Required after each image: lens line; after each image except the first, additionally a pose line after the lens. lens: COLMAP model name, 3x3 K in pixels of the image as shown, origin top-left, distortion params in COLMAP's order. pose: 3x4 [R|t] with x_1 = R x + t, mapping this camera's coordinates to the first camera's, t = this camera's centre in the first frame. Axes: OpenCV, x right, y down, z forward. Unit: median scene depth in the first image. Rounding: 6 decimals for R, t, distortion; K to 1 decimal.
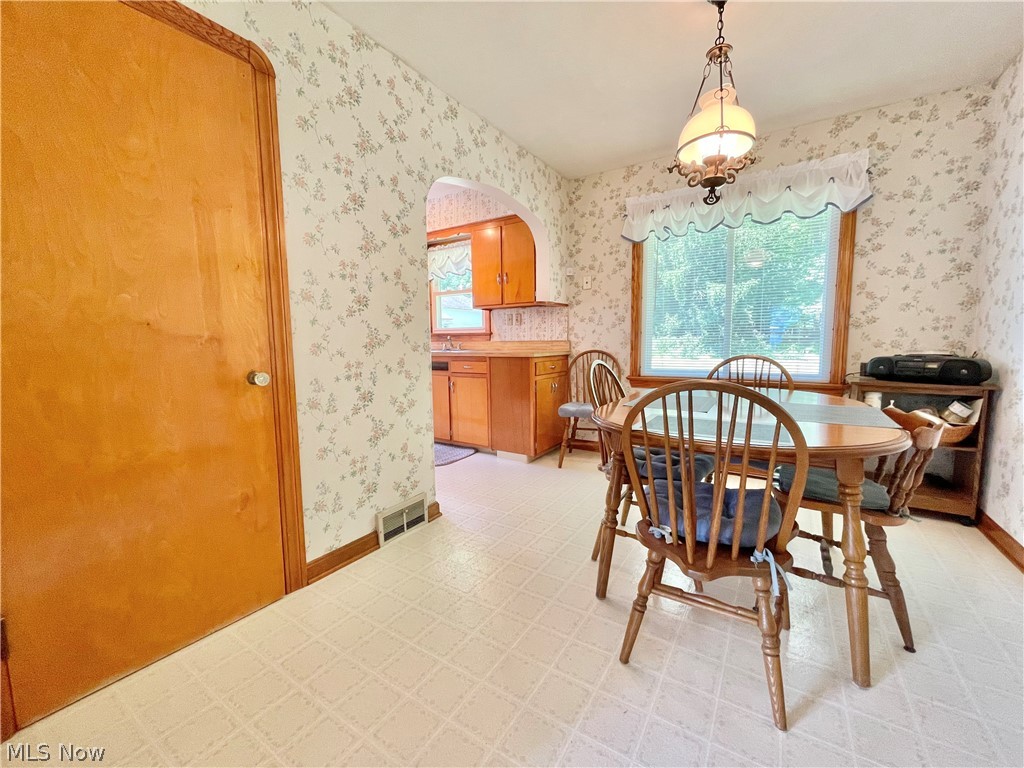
lens RADIAL K [[413.8, 0, 511.1], [0, 413.8, 379.8], [0, 0, 1]] dist [-0.001588, -0.000179]
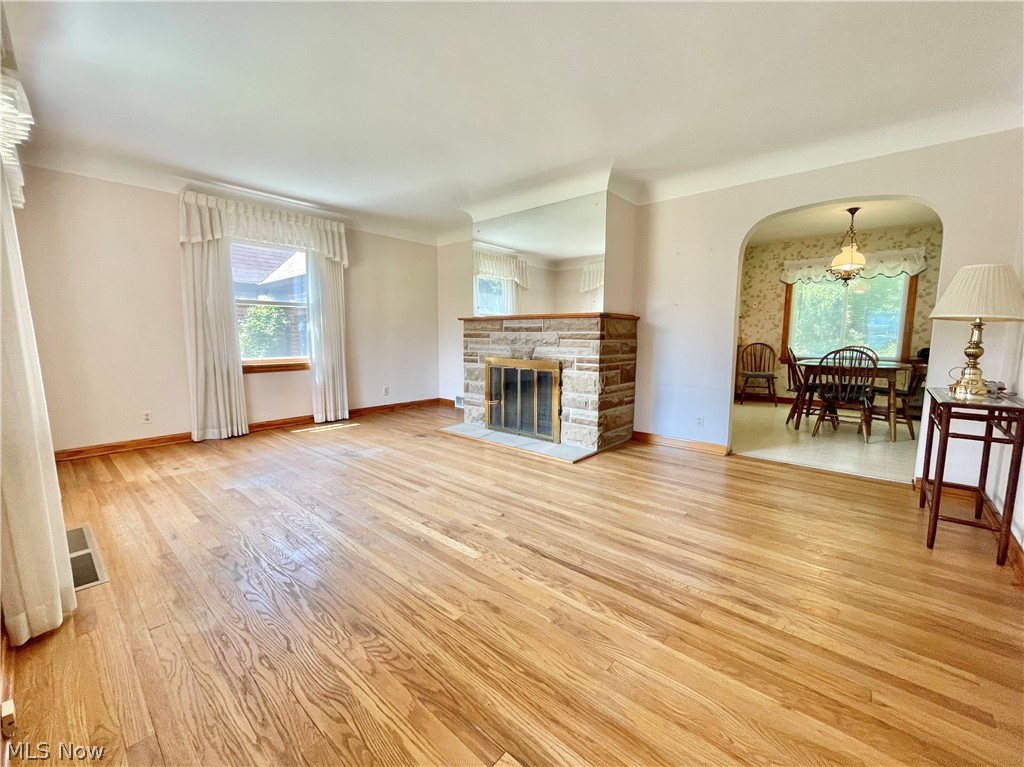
lens RADIAL K [[419.4, 0, 513.7], [0, 419.4, 379.2], [0, 0, 1]] dist [-0.001057, 0.000004]
pose [[0.990178, 0.032029, -0.136094, -0.607764], [-0.030173, 0.999422, 0.015680, 0.090887], [0.136517, -0.011420, 0.990572, -0.961032]]
